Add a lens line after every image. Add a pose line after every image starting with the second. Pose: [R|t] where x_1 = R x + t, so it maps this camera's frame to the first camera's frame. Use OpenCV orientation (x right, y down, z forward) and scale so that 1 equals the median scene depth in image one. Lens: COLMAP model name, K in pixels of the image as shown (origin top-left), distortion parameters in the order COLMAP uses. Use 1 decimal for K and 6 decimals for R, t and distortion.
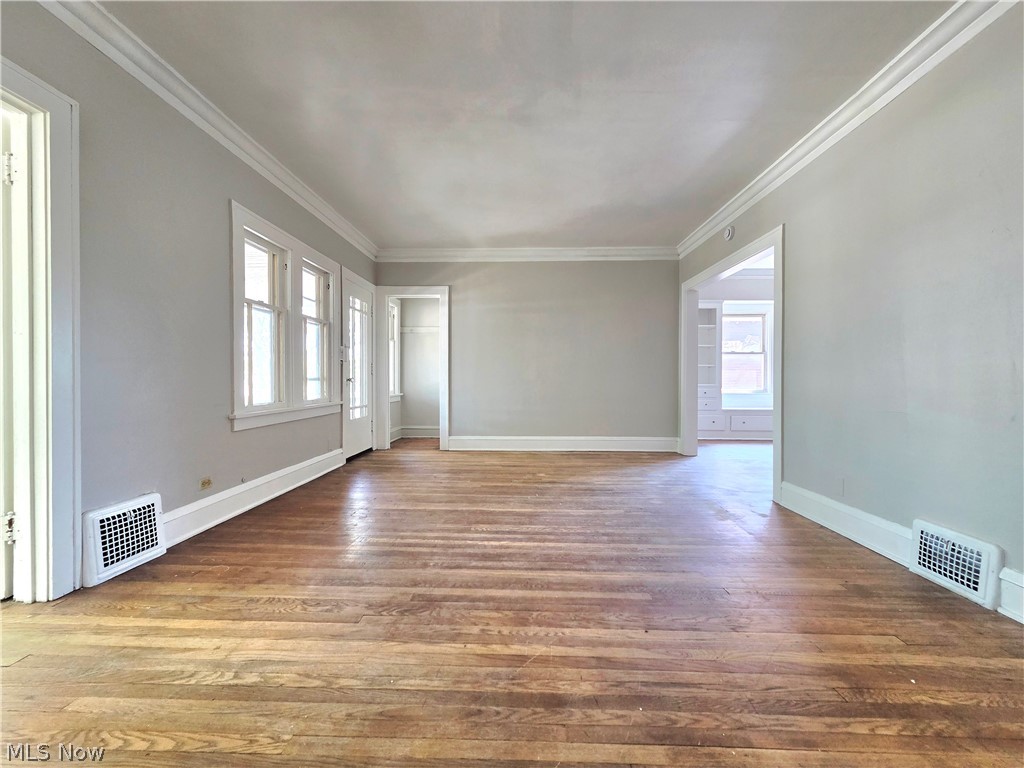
lens RADIAL K [[416.2, 0, 513.2], [0, 416.2, 385.2], [0, 0, 1]] dist [-0.002786, 0.000942]
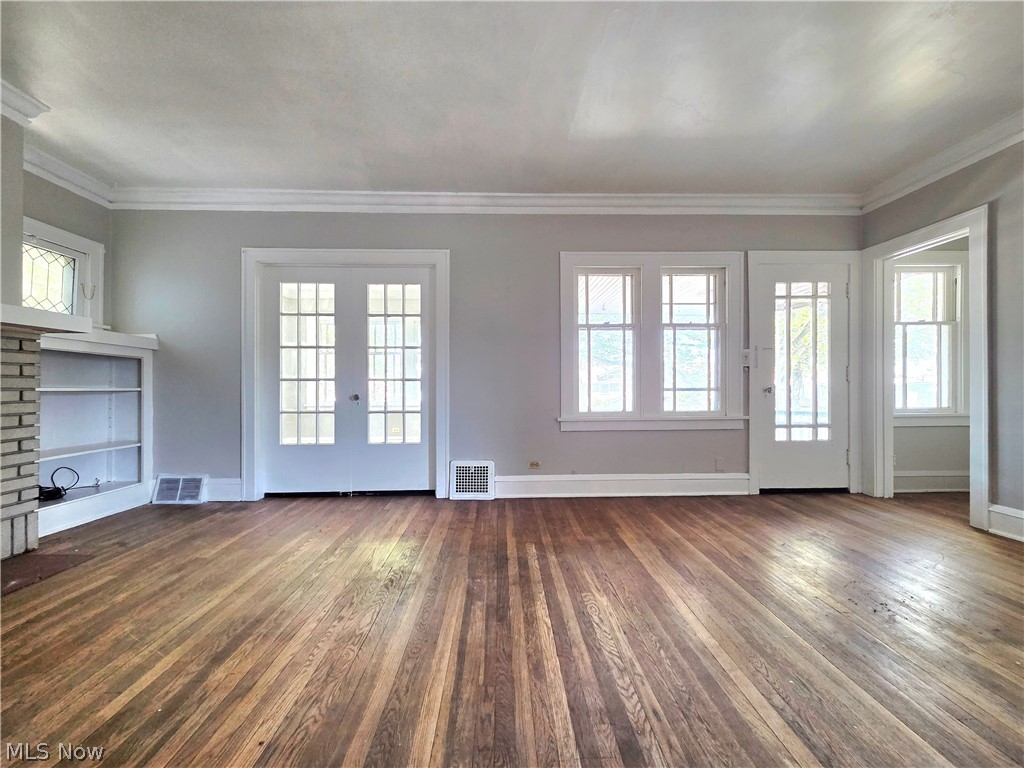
lens RADIAL K [[416.2, 0, 515.0], [0, 416.2, 386.5], [0, 0, 1]] dist [-0.002786, 0.000942]
pose [[0.060668, -0.003379, -0.998152, 0.782032], [-0.009649, 0.999946, -0.003972, -0.024995], [0.998111, 0.009872, 0.060632, 1.010038]]
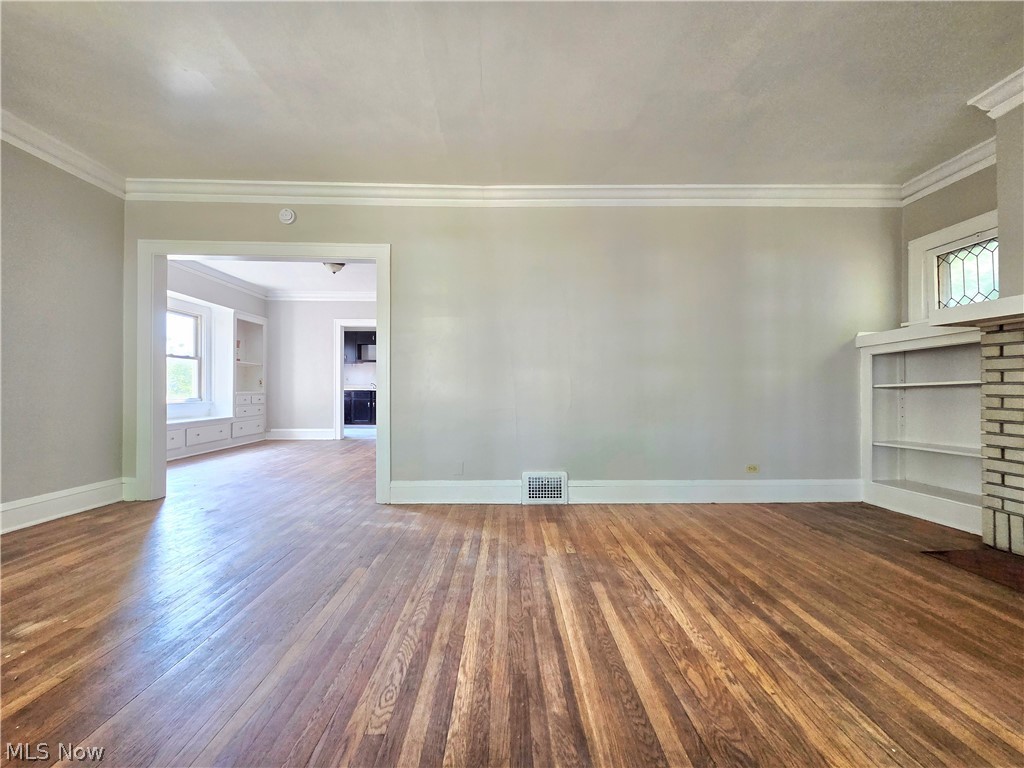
lens RADIAL K [[416.2, 0, 511.7], [0, 416.2, 385.3], [0, 0, 1]] dist [-0.002786, 0.000942]
pose [[-0.039457, 0.008683, 0.999184, -0.656939], [0.010456, 0.999911, -0.008276, -0.008737], [-0.999167, 0.010121, -0.039544, 1.070685]]
